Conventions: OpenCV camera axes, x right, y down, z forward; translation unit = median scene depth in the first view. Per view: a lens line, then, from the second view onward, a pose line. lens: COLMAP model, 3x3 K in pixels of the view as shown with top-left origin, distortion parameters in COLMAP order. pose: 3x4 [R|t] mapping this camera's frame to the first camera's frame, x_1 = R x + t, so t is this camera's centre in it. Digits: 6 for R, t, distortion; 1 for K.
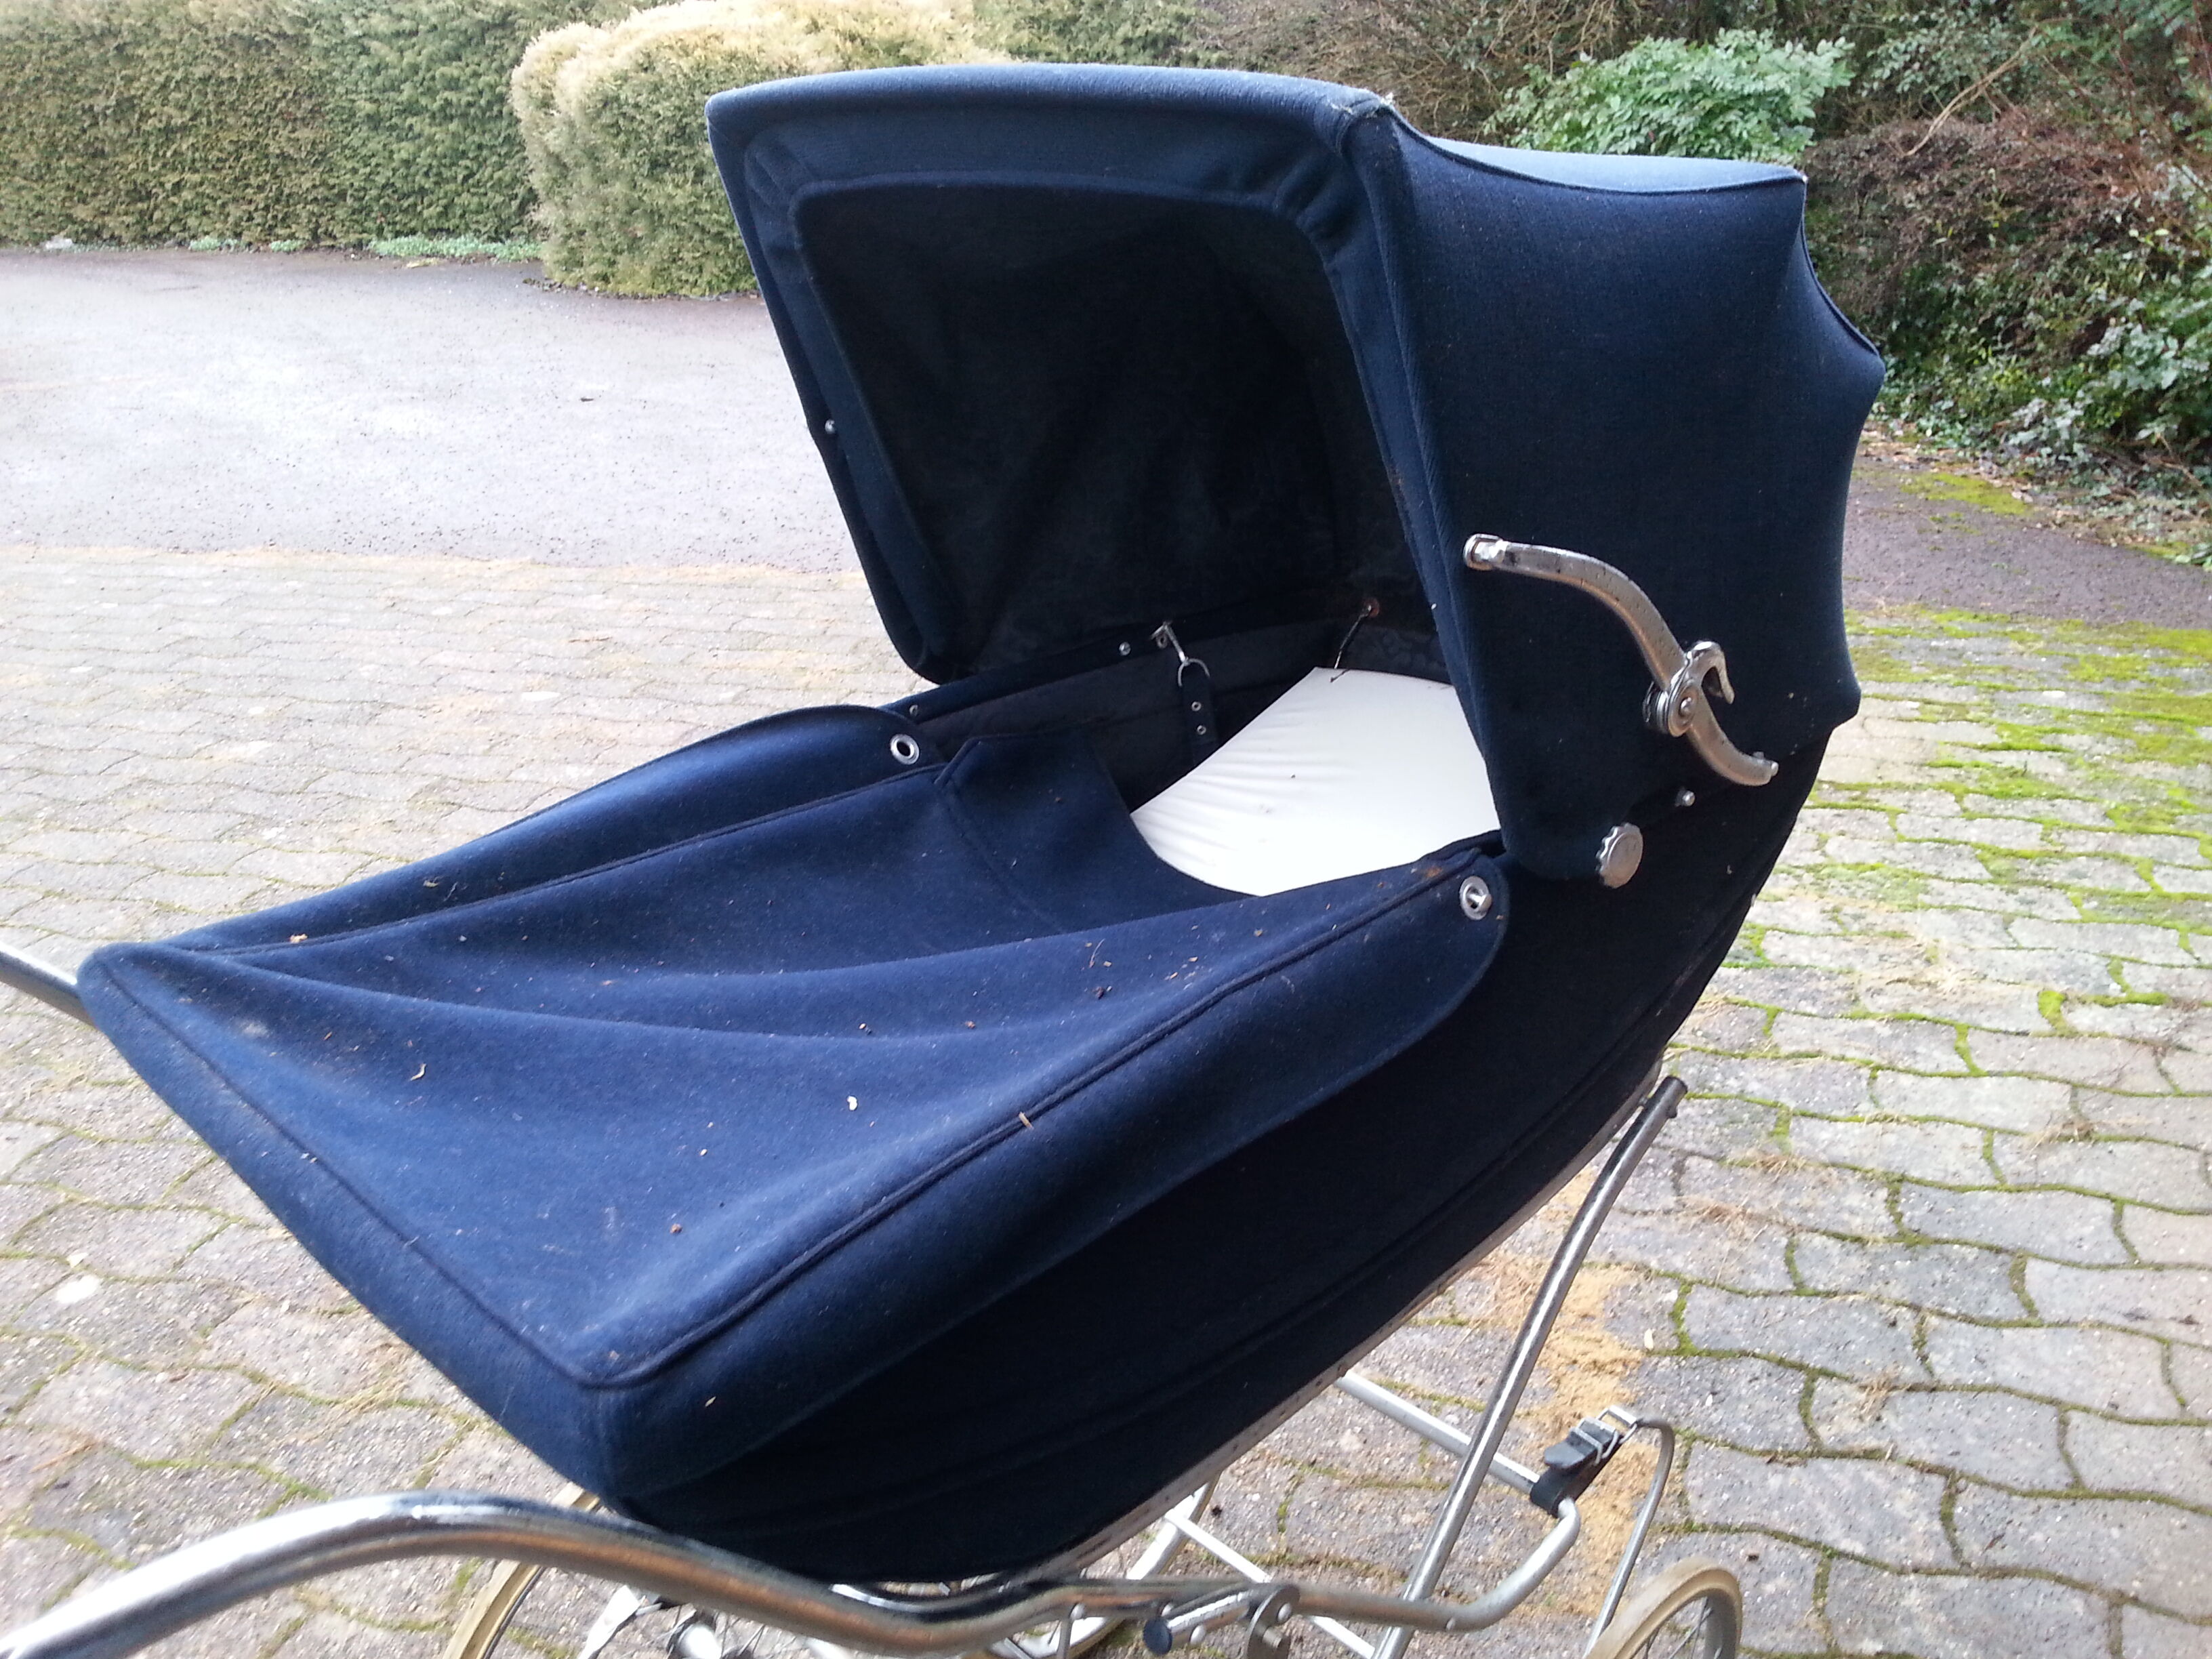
lens RADIAL K [[1809.1, 0, 1101.6], [0, 1809.1, 831.1], [0, 0, 1]] dist [0.009726, -0.052198]
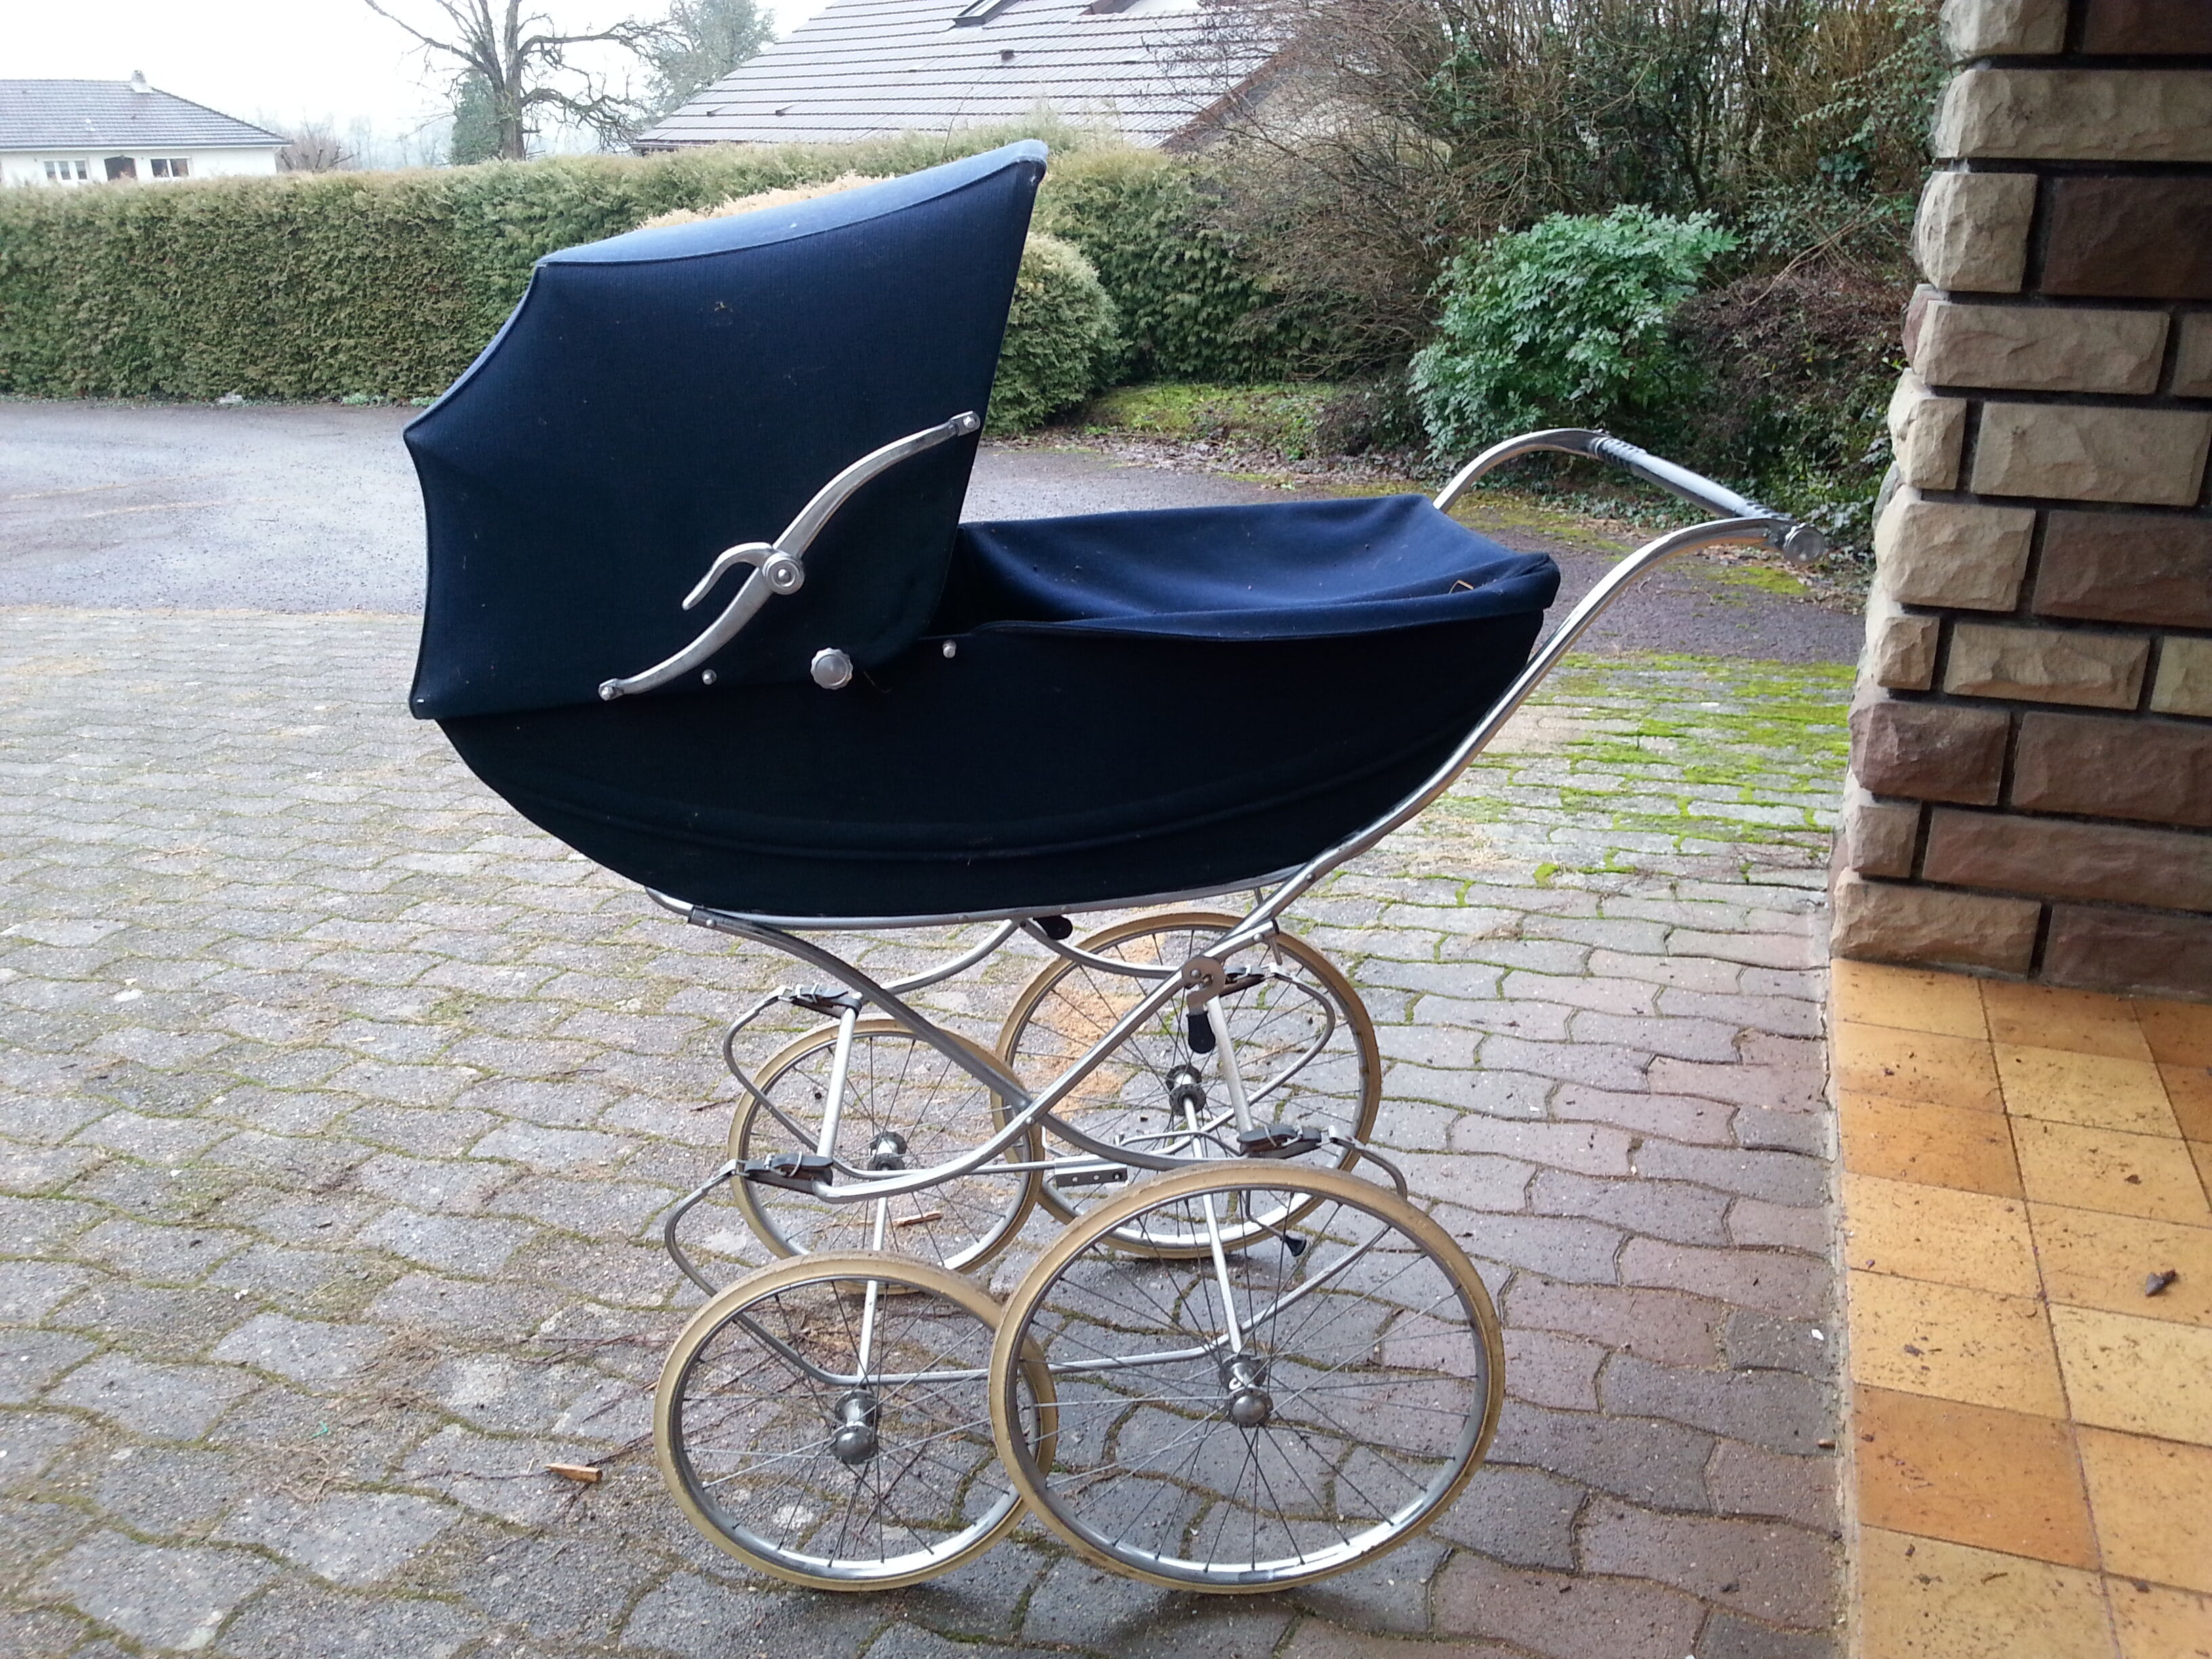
lens RADIAL K [[1809.1, 0, 1122.5], [0, 1809.1, 862.0], [0, 0, 1]] dist [0.009726, -0.052198]
pose [[0.997907, 0.019195, -0.061748, 0.190840], [-0.024051, 0.996593, -0.078886, 0.133977], [0.060023, 0.080206, 0.994969, -0.248564]]
